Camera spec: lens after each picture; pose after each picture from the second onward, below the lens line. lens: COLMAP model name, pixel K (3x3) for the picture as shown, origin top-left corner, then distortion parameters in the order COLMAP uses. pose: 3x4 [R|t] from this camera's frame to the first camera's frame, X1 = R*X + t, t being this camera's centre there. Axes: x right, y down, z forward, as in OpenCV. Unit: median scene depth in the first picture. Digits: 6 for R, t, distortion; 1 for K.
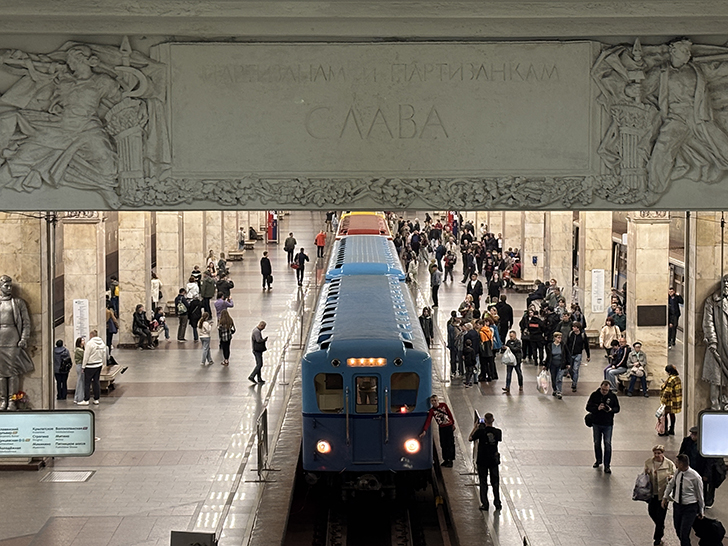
lens RADIAL K [[1783.8, 0, 360.6], [0, 1783.8, 276.2], [0, 0, 1]] dist [0.273004, 0.000000]
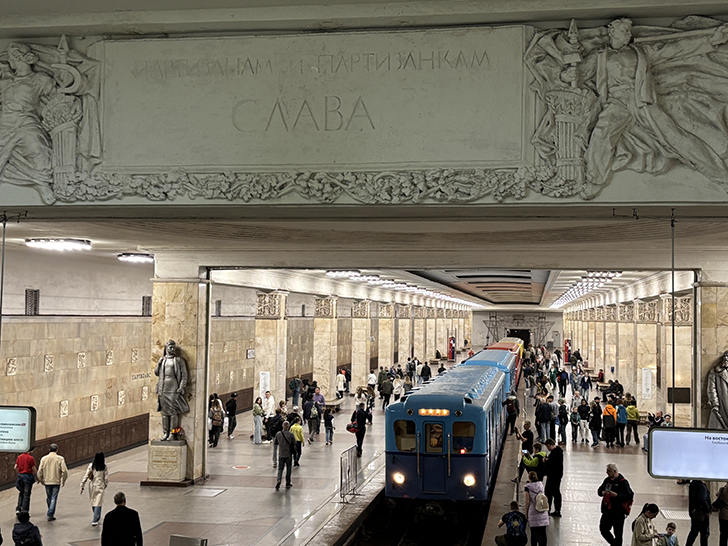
lens RADIAL K [[1010.7, 0, 364.3], [0, 1010.7, 277.1], [0, 0, 1]] dist [0.131989, 0.000000]
pose [[0.985512, 0.007913, -0.169424, 0.136779], [-0.027685, 0.993020, -0.114655, 0.064806], [0.167334, 0.117684, 0.978851, 0.471796]]
